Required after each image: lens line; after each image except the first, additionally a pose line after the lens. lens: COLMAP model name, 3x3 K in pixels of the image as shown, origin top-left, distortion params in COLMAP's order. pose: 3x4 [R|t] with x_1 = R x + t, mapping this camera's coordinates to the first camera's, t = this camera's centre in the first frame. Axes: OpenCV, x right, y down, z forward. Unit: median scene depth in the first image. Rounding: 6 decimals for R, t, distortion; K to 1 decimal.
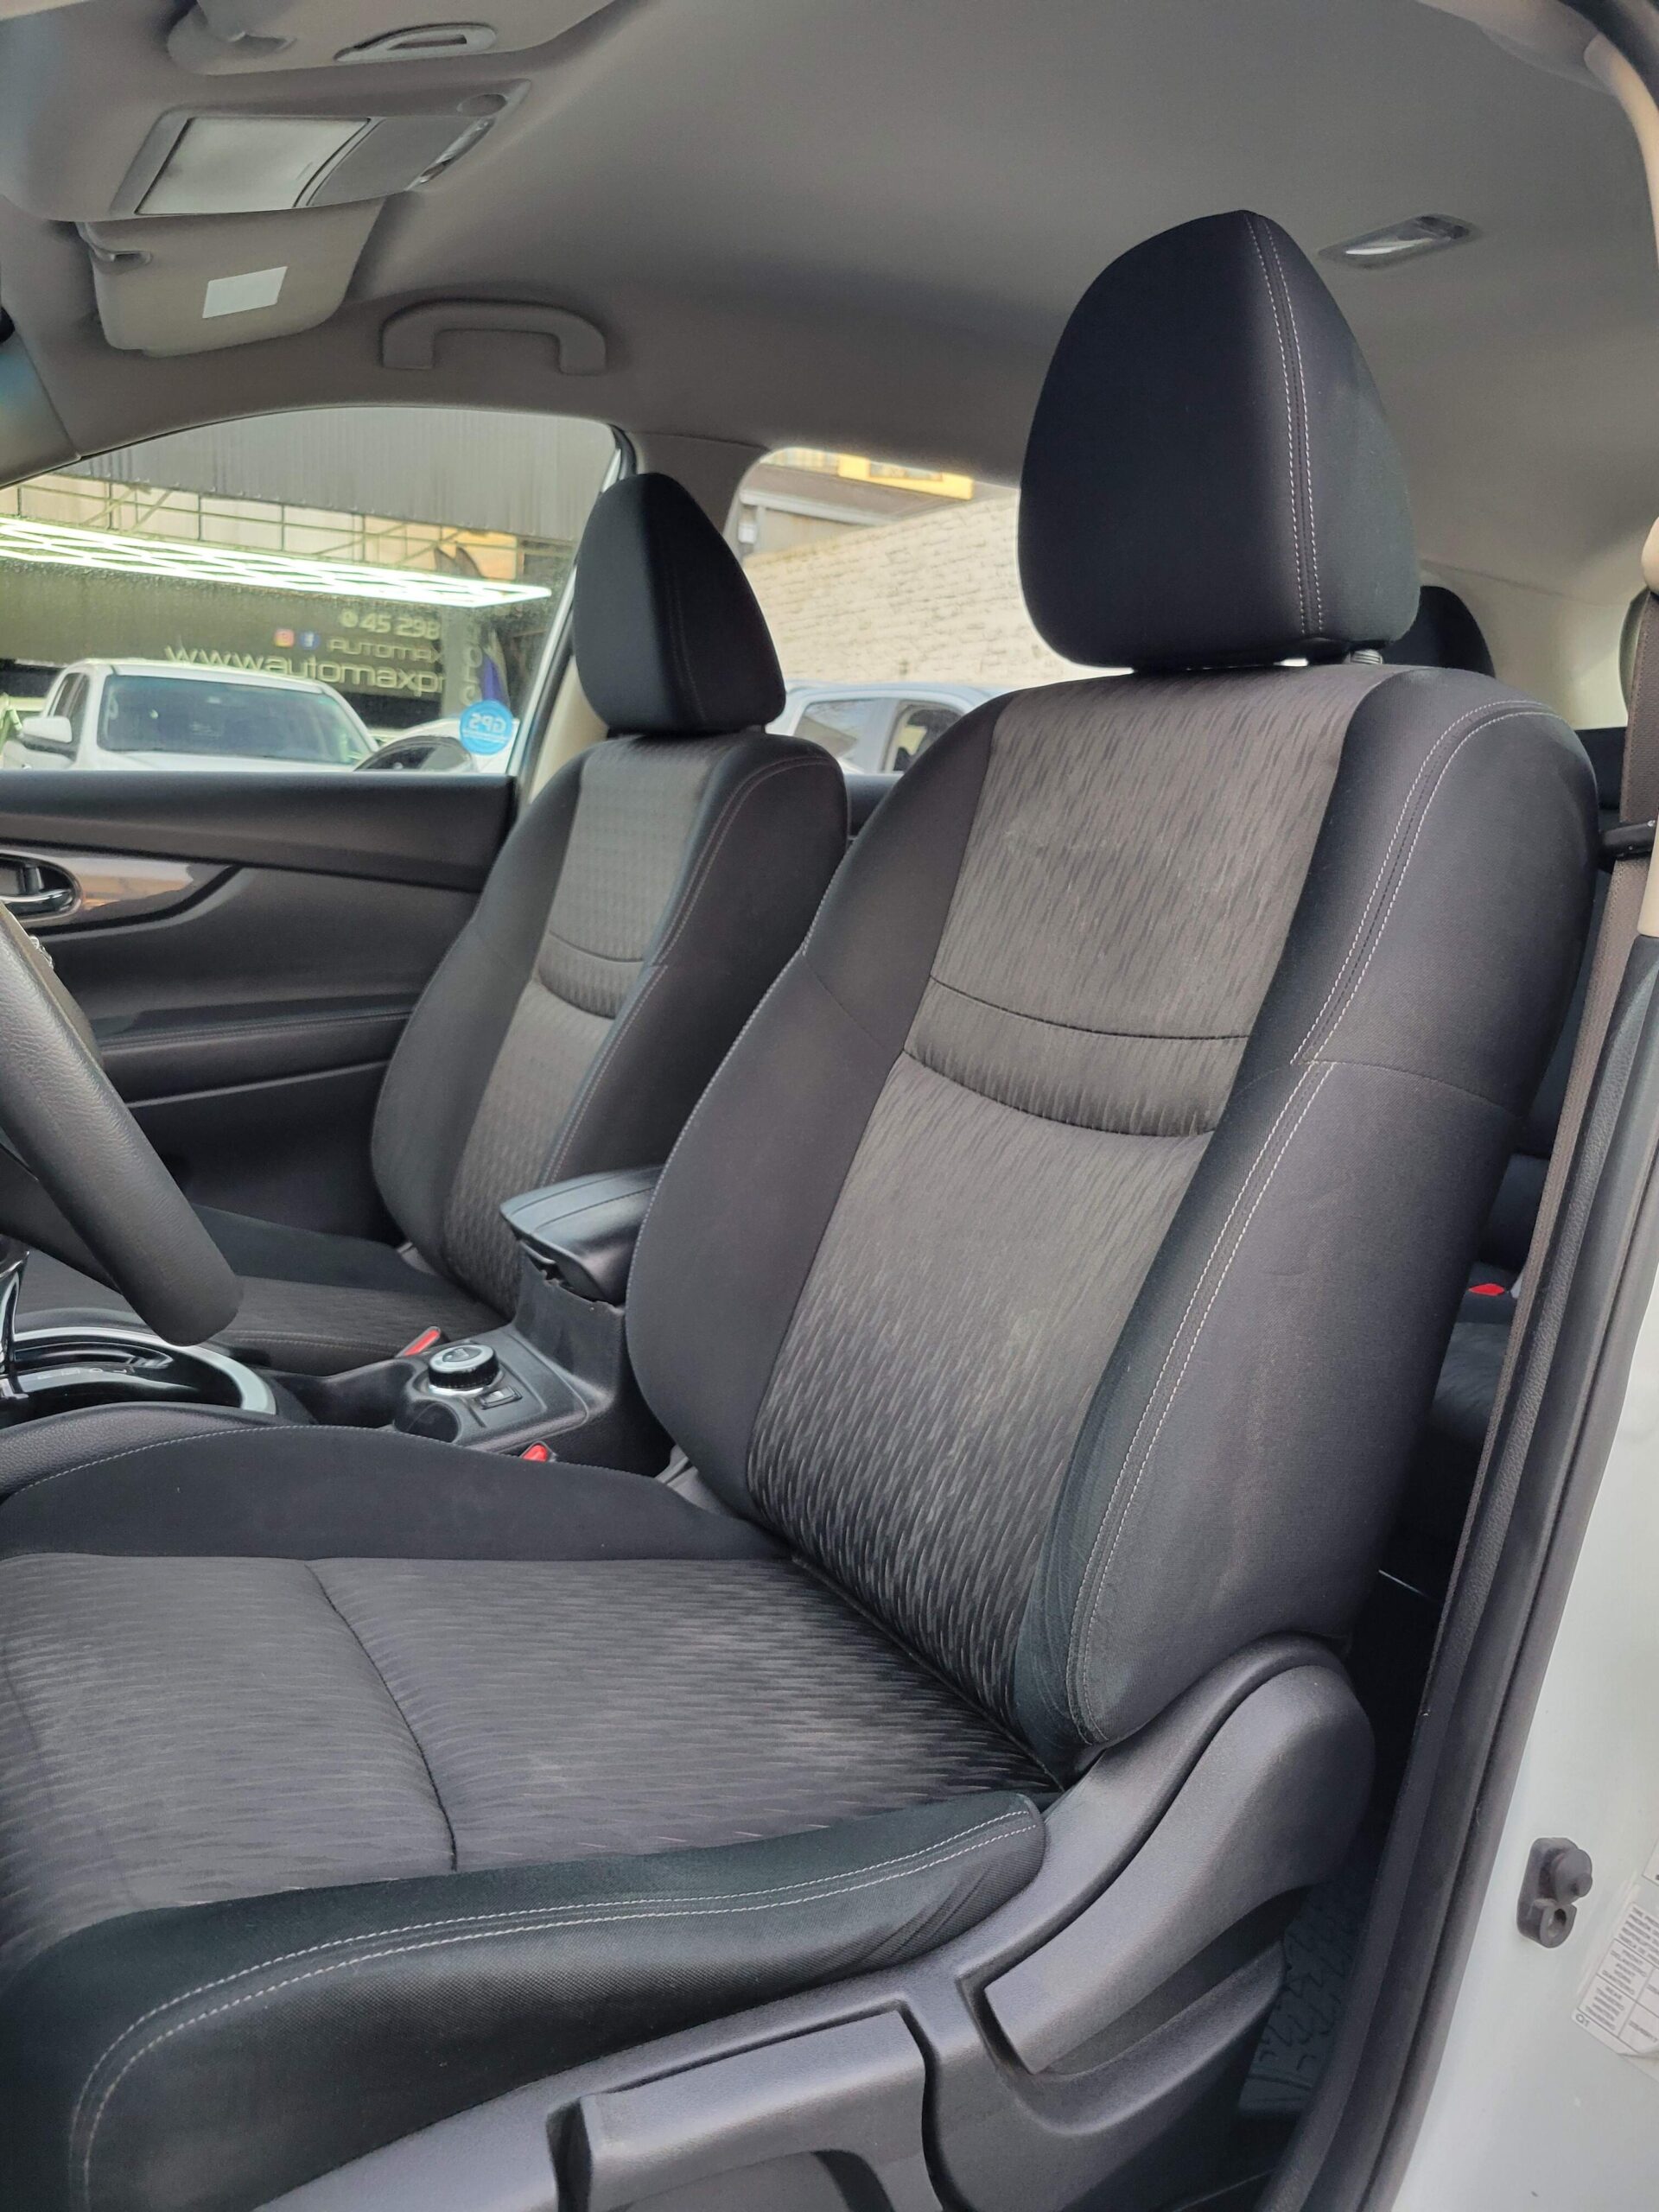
lens RADIAL K [[1681.5, 0, 822.7], [0, 1681.5, 1081.2], [0, 0, 1]] dist [0.033391, -0.018641]
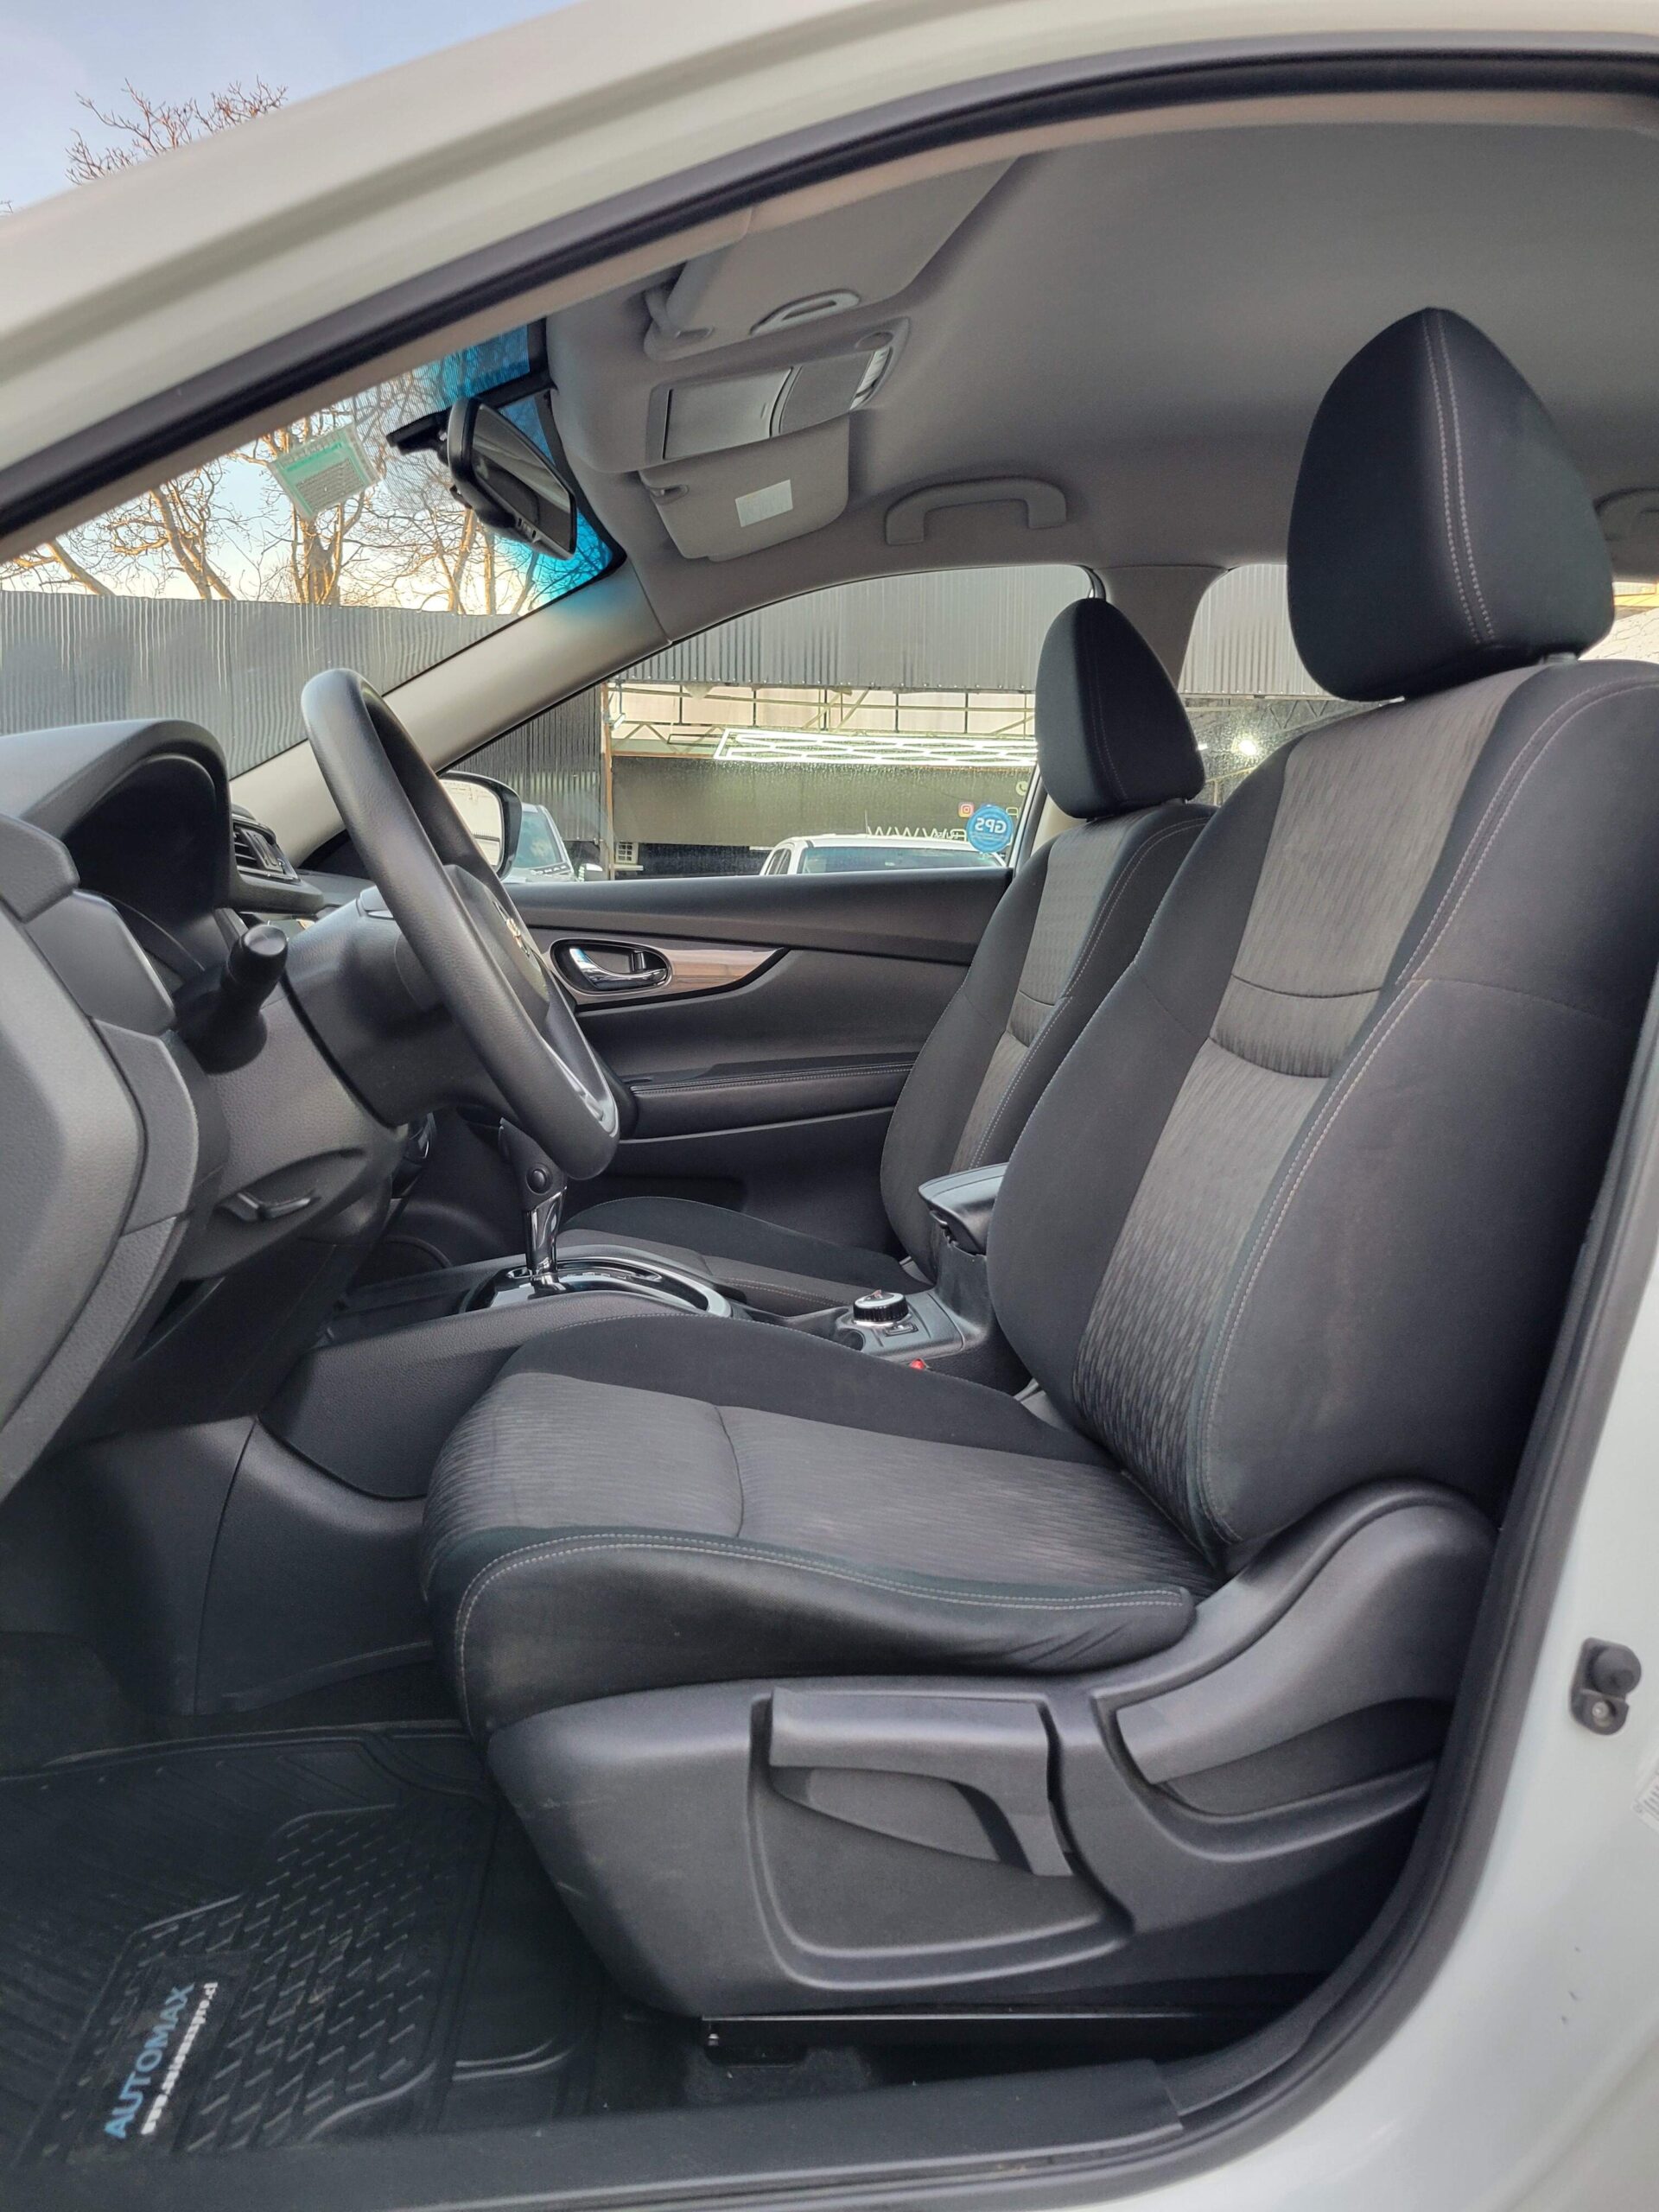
lens RADIAL K [[1681.5, 0, 824.7], [0, 1681.5, 1107.2], [0, 0, 1]] dist [0.033391, -0.018641]
pose [[0.915655, -0.004455, -0.401941, 0.287124], [-0.028612, 0.996680, -0.076225, 0.134104], [0.400946, 0.081296, 0.912487, -0.193280]]
